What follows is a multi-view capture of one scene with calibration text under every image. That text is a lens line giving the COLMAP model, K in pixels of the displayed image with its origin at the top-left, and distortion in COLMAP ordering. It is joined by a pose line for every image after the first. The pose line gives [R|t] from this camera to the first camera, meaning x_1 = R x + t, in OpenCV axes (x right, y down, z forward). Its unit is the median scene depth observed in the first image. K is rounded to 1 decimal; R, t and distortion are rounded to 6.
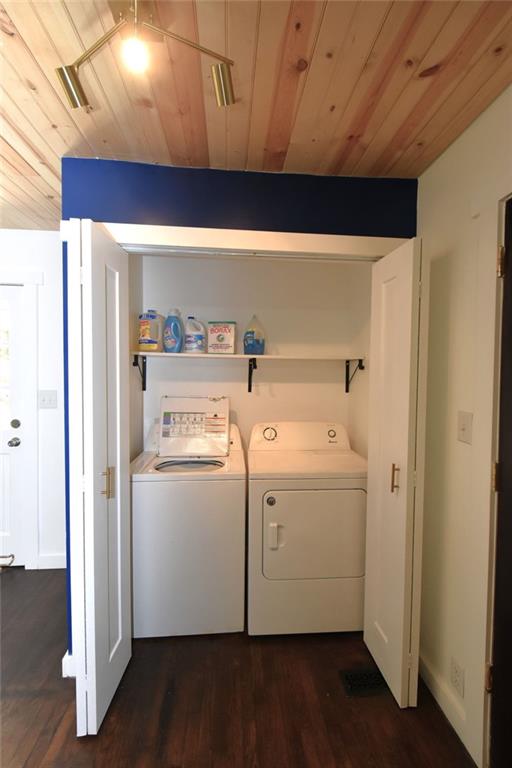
lens RADIAL K [[339.3, 0, 261.6], [0, 339.3, 382.4], [0, 0, 1]] dist [0.004494, -0.004429]
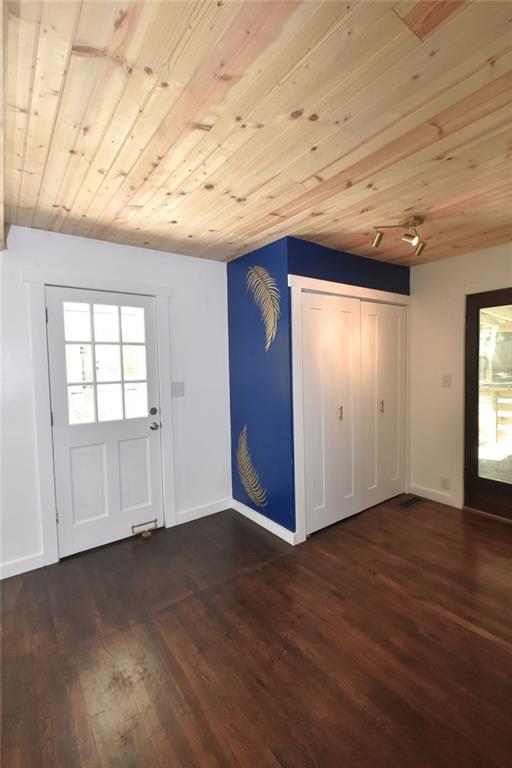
lens RADIAL K [[339.3, 0, 265.5], [0, 339.3, 380.7], [0, 0, 1]] dist [0.004494, -0.004429]
pose [[0.854795, -0.058931, 0.515609, -1.639263], [0.048848, 0.998257, 0.033113, -0.011705], [-0.516662, -0.003118, 0.856184, -0.395441]]
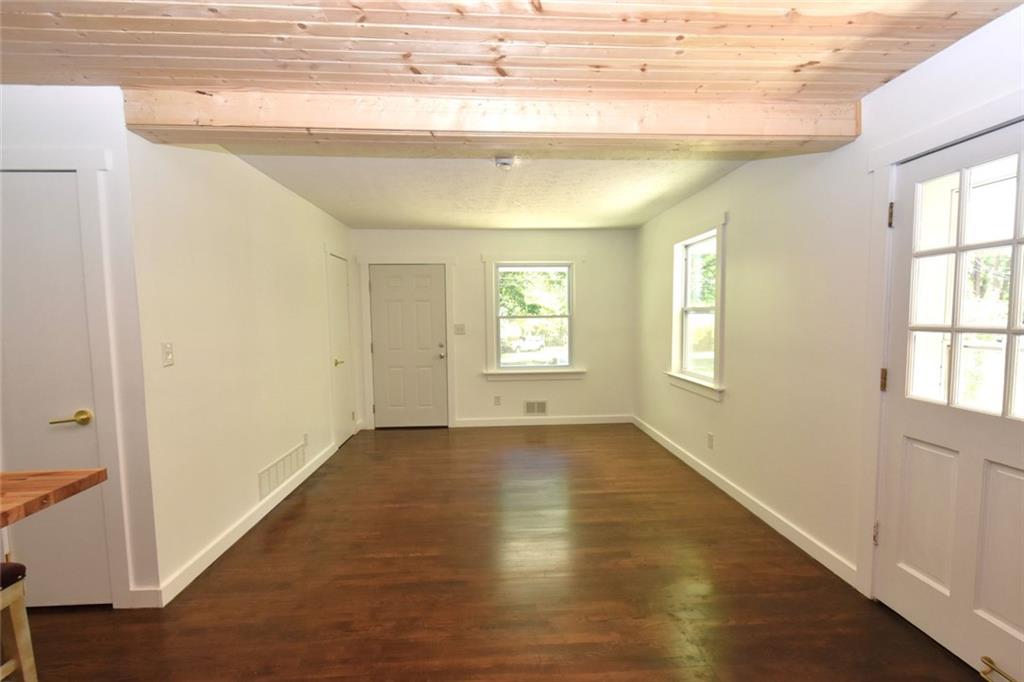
lens RADIAL K [[472.7, 0, 519.9], [0, 472.7, 349.9], [0, 0, 1]] dist [-0.002084, -0.000636]
pose [[-0.025560, 0.061124, -0.997803, -0.189837], [-0.016345, 0.997970, 0.061553, 0.012587], [0.999540, 0.017882, -0.024509, 0.475716]]
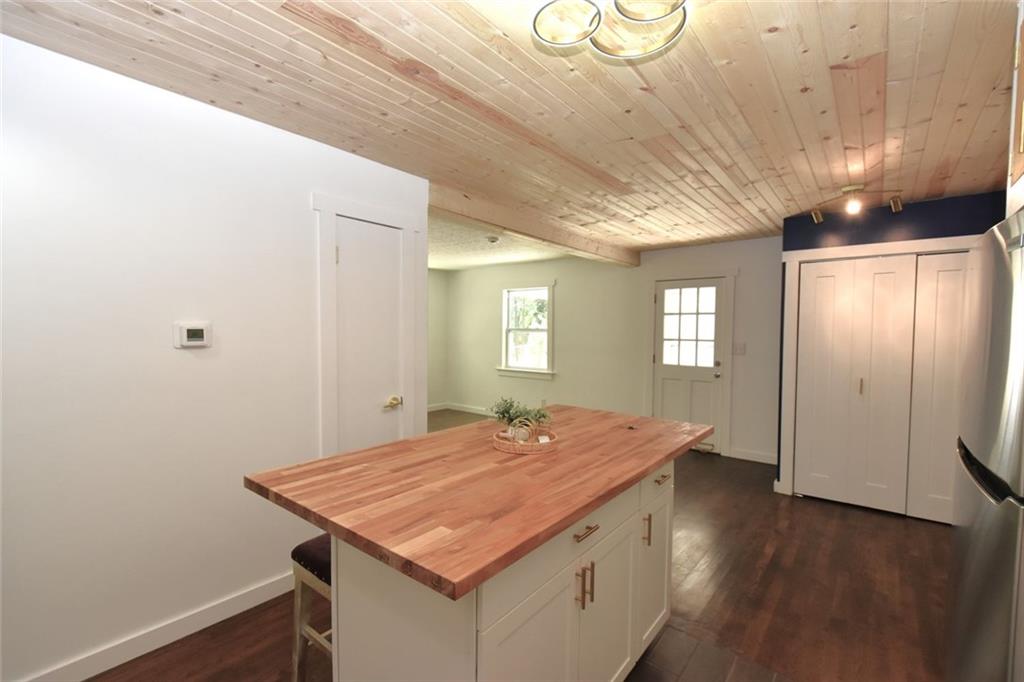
lens RADIAL K [[452.4, 0, 507.8], [0, 452.4, 350.5], [0, 0, 1]] dist [0.004494, -0.004429]
pose [[0.701981, 0.024913, -0.711760, 0.161282], [-0.022061, 0.999669, 0.013232, 0.085959], [0.711854, 0.006413, 0.702298, -1.977744]]
